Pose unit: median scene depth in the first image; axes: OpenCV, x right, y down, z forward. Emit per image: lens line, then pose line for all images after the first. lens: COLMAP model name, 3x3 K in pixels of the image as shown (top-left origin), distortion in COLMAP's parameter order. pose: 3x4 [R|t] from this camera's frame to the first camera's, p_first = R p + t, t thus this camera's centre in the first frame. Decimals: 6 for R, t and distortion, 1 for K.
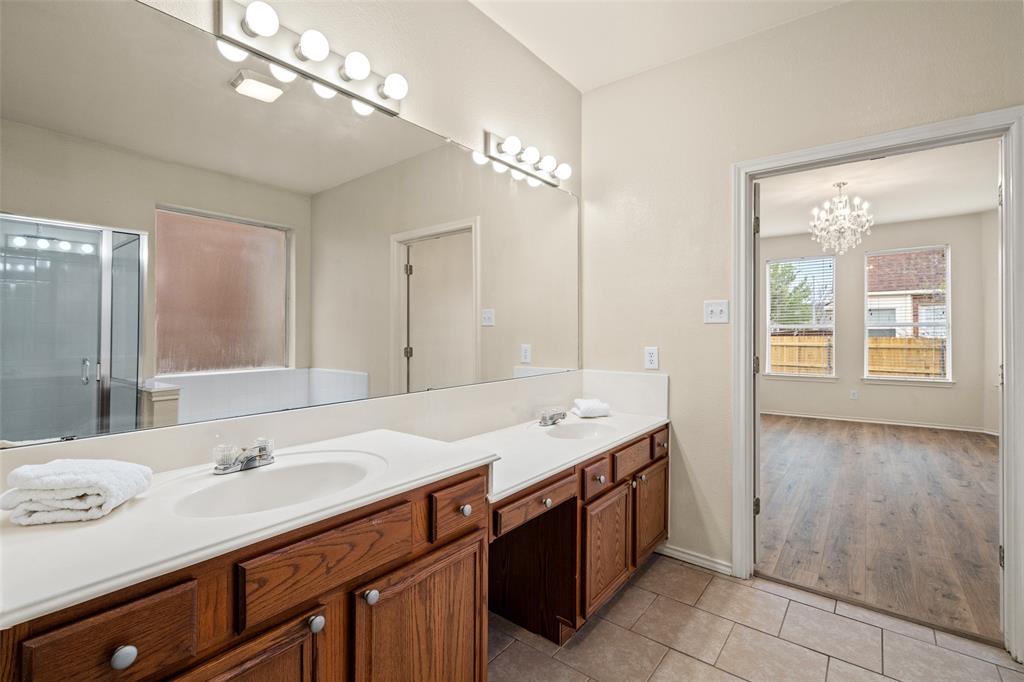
lens RADIAL K [[460.6, 0, 537.1], [0, 460.6, 328.4], [0, 0, 1]] dist [-0.001755, 0.001389]
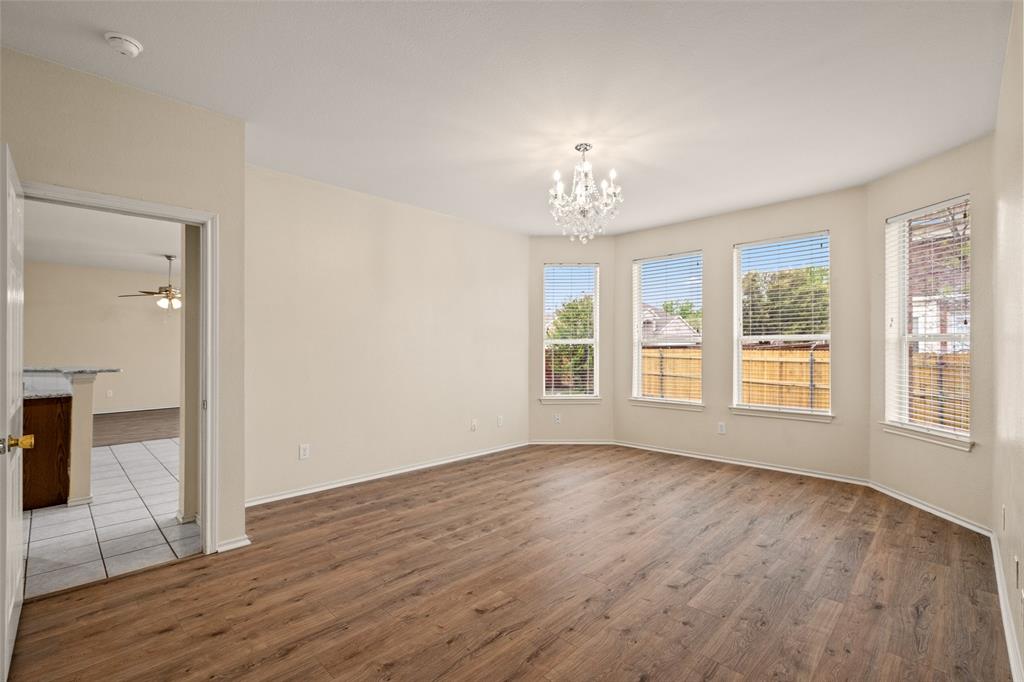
lens RADIAL K [[460.6, 0, 519.3], [0, 460.6, 336.4], [0, 0, 1]] dist [-0.001755, 0.001389]
pose [[0.991466, -0.004767, -0.130276, 0.206706], [0.003365, 0.999934, -0.010981, -0.001447], [0.130320, 0.010449, 0.991417, 0.083612]]
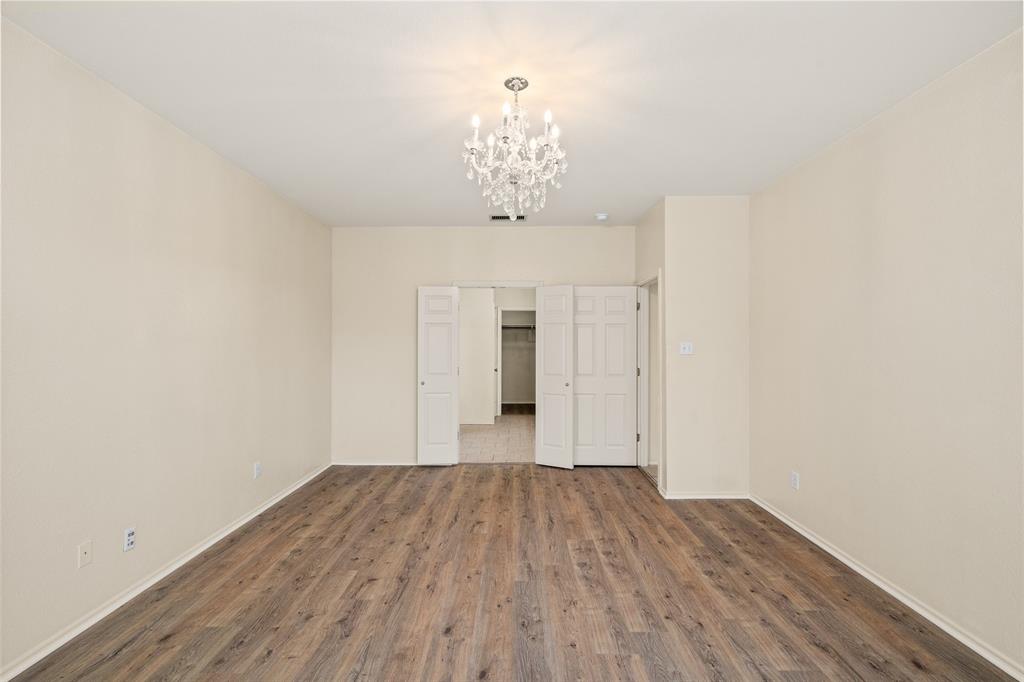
lens RADIAL K [[460.6, 0, 521.2], [0, 460.6, 340.9], [0, 0, 1]] dist [-0.001755, 0.001389]
pose [[-0.802746, -0.008115, -0.596266, 0.304261], [-0.000530, 0.999917, -0.012895, -0.006489], [0.596321, -0.010035, -0.802684, 0.447916]]
